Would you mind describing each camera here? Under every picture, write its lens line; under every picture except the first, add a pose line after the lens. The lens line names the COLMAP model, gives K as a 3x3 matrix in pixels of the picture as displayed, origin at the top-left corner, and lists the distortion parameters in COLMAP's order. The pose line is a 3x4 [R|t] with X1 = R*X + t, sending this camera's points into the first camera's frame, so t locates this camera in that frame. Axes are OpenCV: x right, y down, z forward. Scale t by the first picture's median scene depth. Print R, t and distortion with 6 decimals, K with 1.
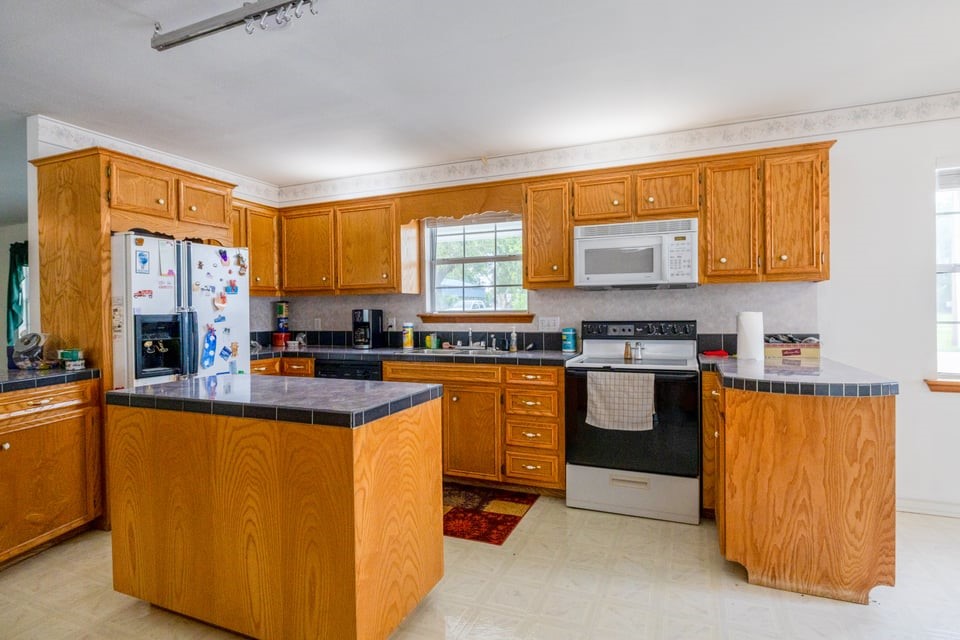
lens RADIAL K [[503.9, 0, 479.3], [0, 503.9, 313.7], [0, 0, 1]] dist [-0.001147, -0.000133]
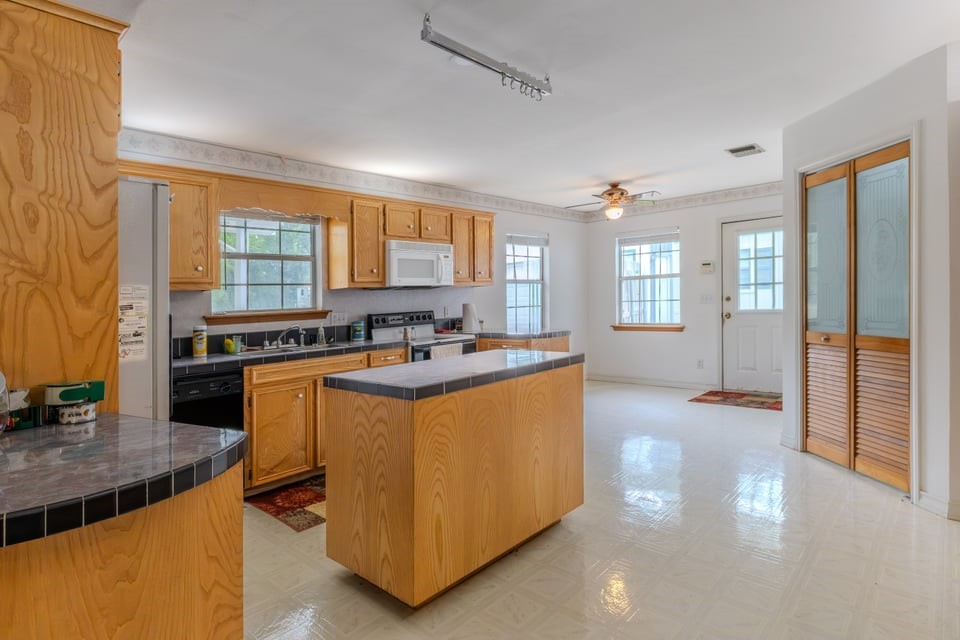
lens RADIAL K [[500.5, 0, 478.4], [0, 500.5, 318.5], [0, 0, 1]] dist [-0.002590, 0.000324]
pose [[0.351270, -0.037230, 0.935534, -0.894261], [0.043743, 0.998771, 0.023322, 0.007845], [-0.935252, 0.032730, 0.352466, 0.326356]]
